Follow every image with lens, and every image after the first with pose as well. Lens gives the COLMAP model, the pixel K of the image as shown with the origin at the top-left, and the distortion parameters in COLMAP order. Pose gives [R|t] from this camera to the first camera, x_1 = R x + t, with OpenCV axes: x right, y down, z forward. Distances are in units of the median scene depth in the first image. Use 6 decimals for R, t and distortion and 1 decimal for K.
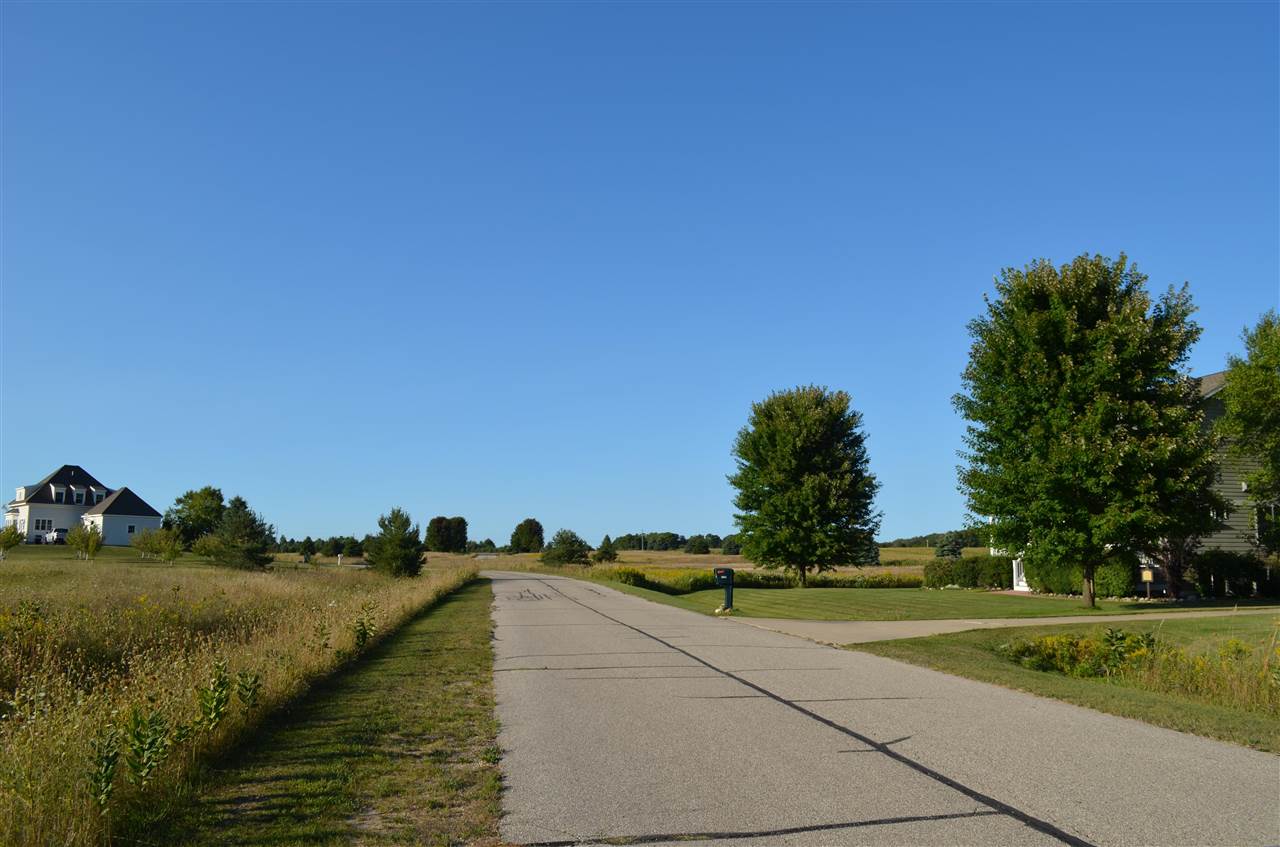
lens RADIAL K [[1017.3, 0, 646.9], [0, 1017.3, 422.4], [0, 0, 1]] dist [-0.083793, 0.019630]
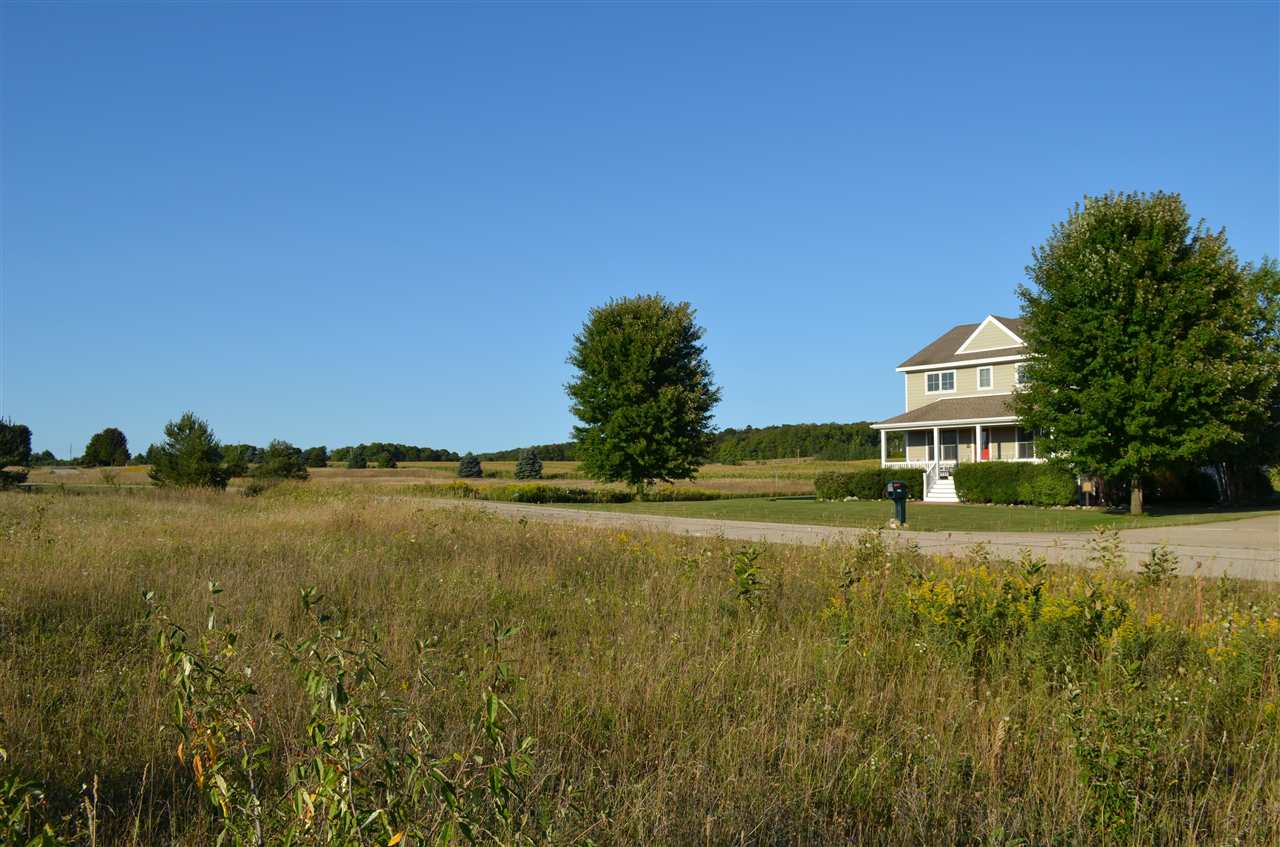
lens RADIAL K [[1017.3, 0, 646.9], [0, 1017.3, 422.4], [0, 0, 1]] dist [-0.083793, 0.019630]
pose [[0.910378, 0.014604, 0.413519, -0.249997], [-0.049553, 0.996033, 0.073917, 0.014229], [-0.410799, -0.087784, 0.907490, 0.114505]]
